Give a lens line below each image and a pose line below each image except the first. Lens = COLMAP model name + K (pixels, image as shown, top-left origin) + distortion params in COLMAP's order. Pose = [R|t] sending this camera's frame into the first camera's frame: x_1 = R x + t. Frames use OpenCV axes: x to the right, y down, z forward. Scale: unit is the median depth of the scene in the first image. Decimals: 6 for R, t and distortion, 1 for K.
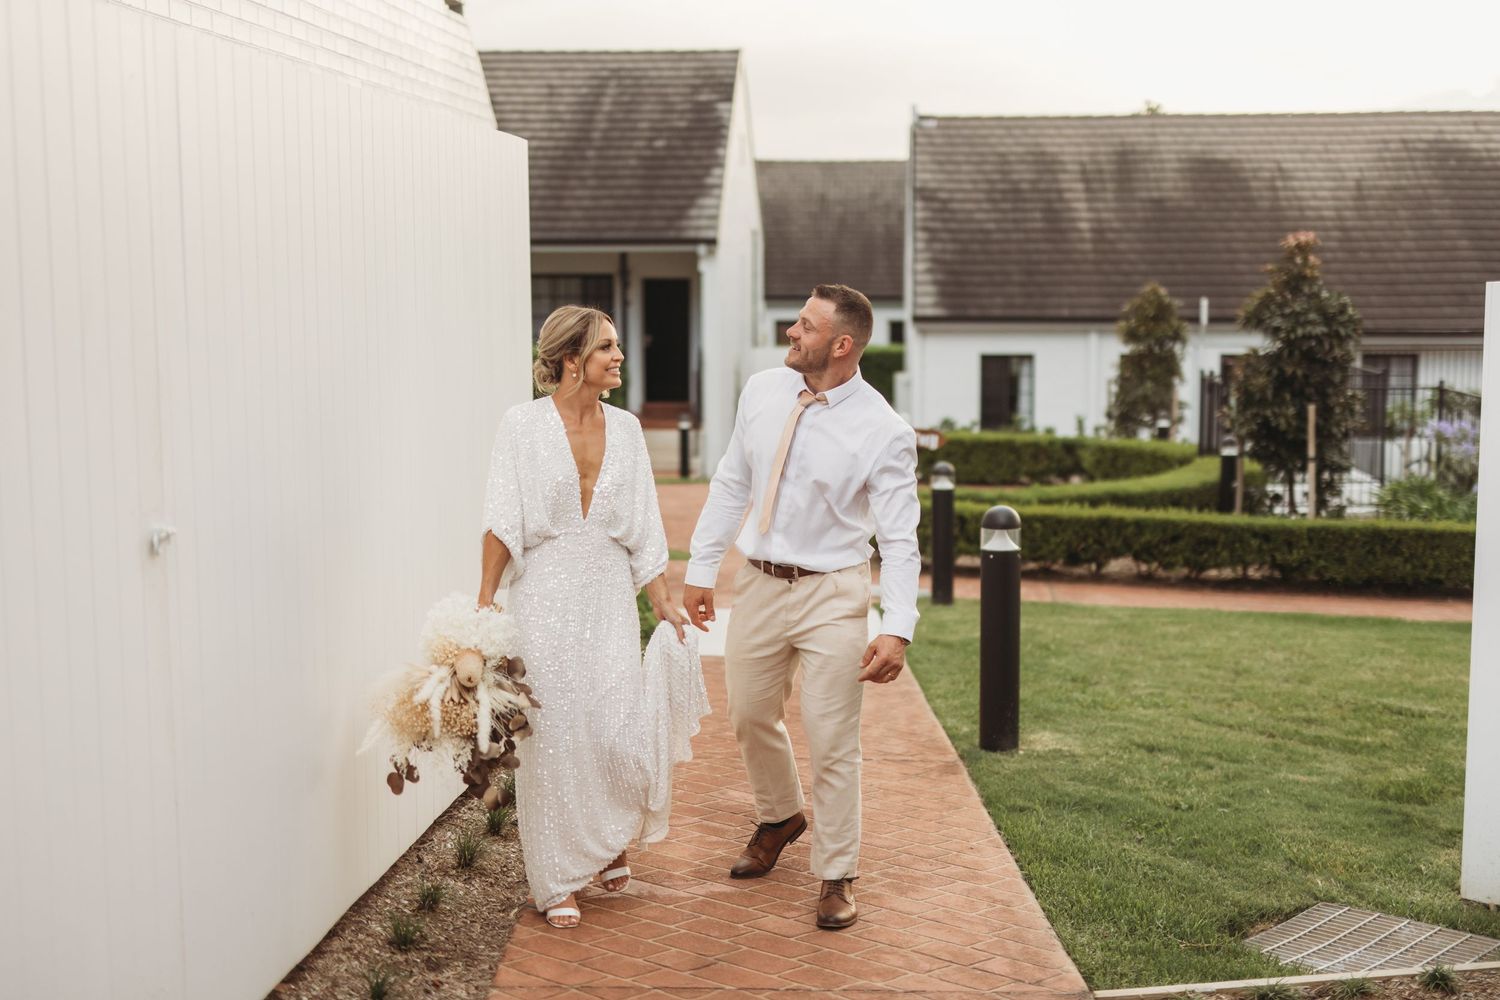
lens RADIAL K [[2118.0, 0, 711.7], [0, 2118.0, 581.3], [0, 0, 1]] dist [-0.005138, -0.005485]
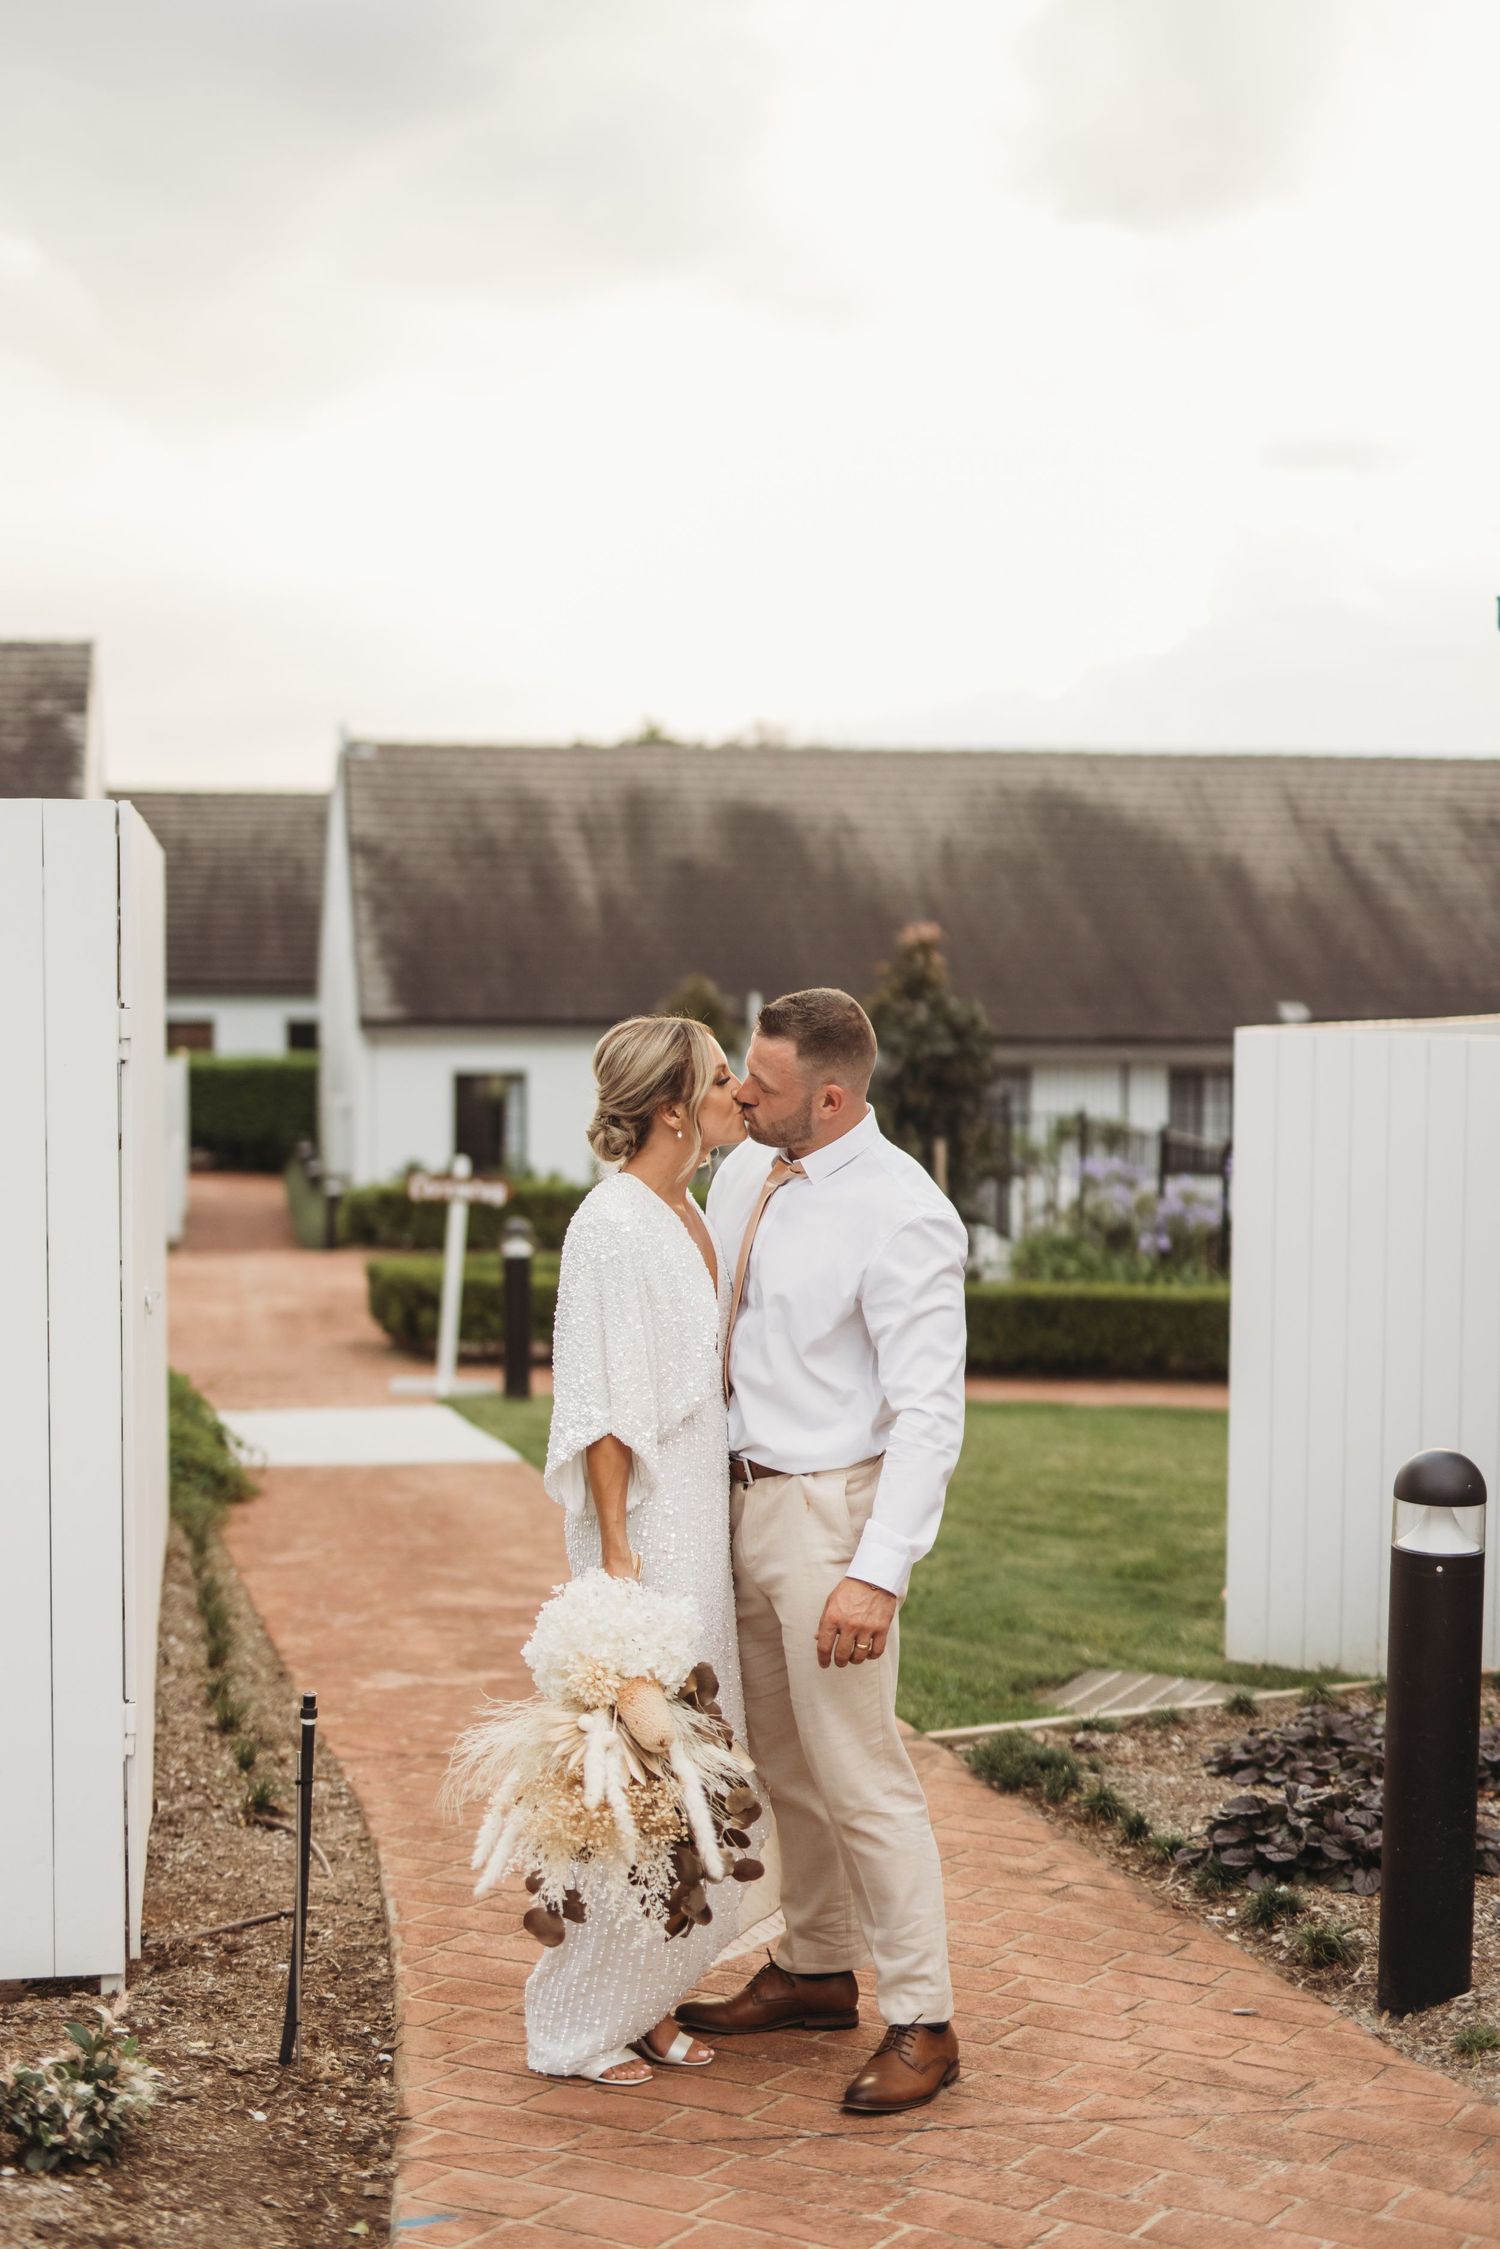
lens RADIAL K [[3175.6, 0, 750.0], [0, 3175.6, 1124.5], [0, 0, 1]] dist [-0.005138, -0.005485]
pose [[0.970071, -0.008309, 0.242678, -0.035568], [0.029383, 0.996087, -0.083349, 0.003666], [-0.241036, 0.087984, 0.966520, -0.063383]]
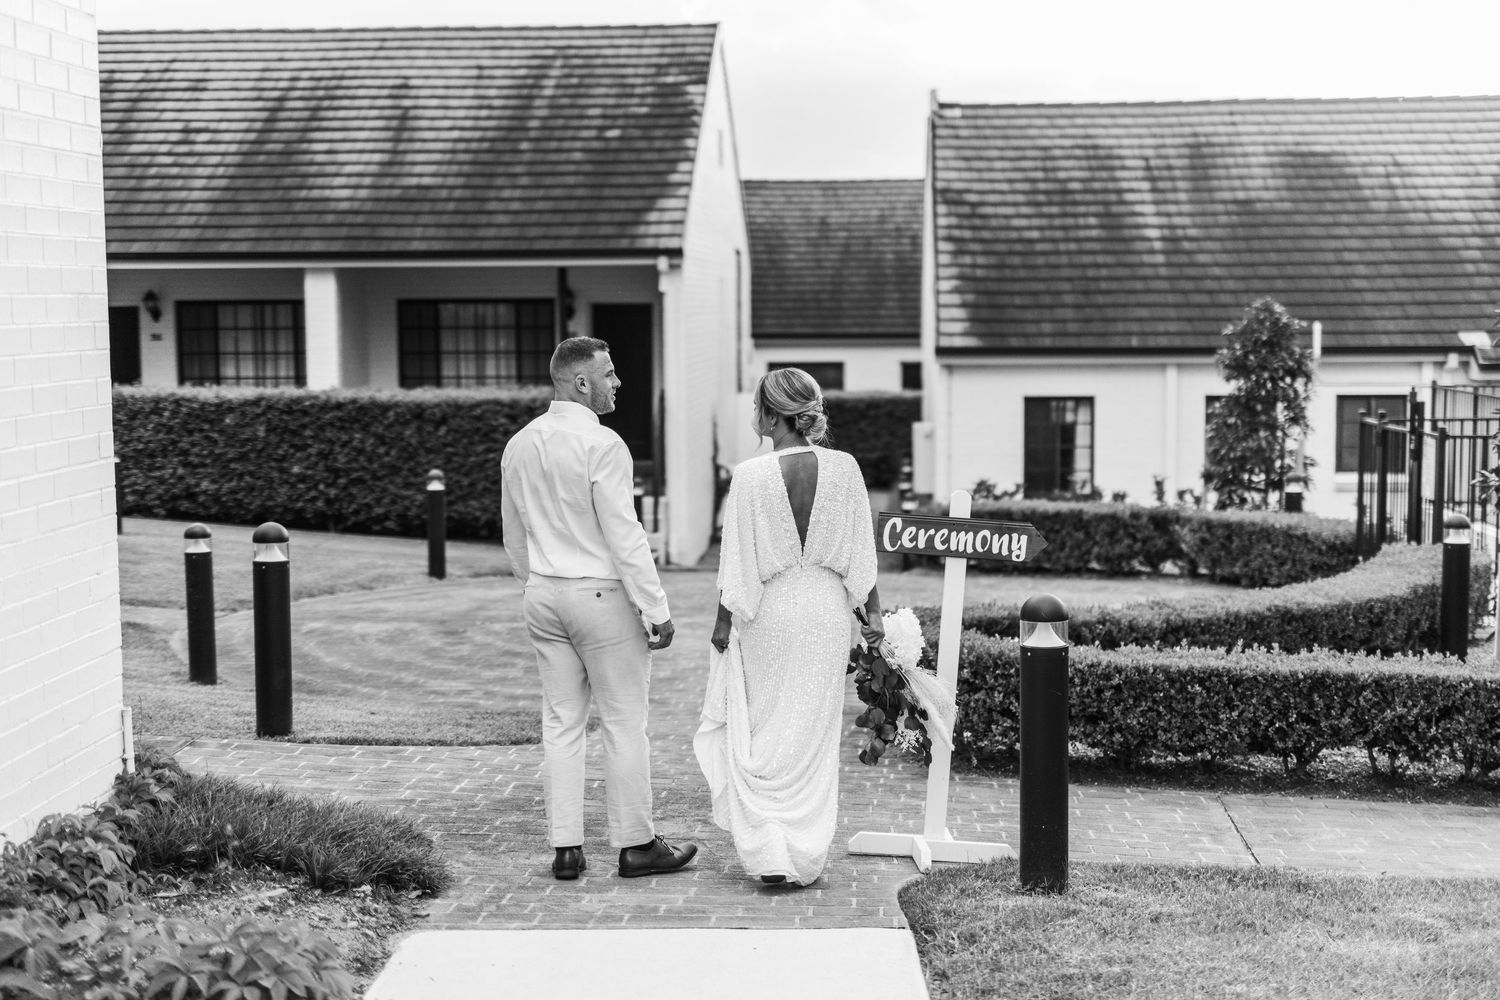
lens RADIAL K [[2118.0, 0, 711.7], [0, 2118.0, 581.3], [0, 0, 1]] dist [-0.005138, -0.005485]
pose [[0.999982, -0.004552, -0.003796, 0.014675], [0.004454, 0.999669, -0.025353, -0.019715], [0.003910, 0.025335, 0.999671, 0.216934]]
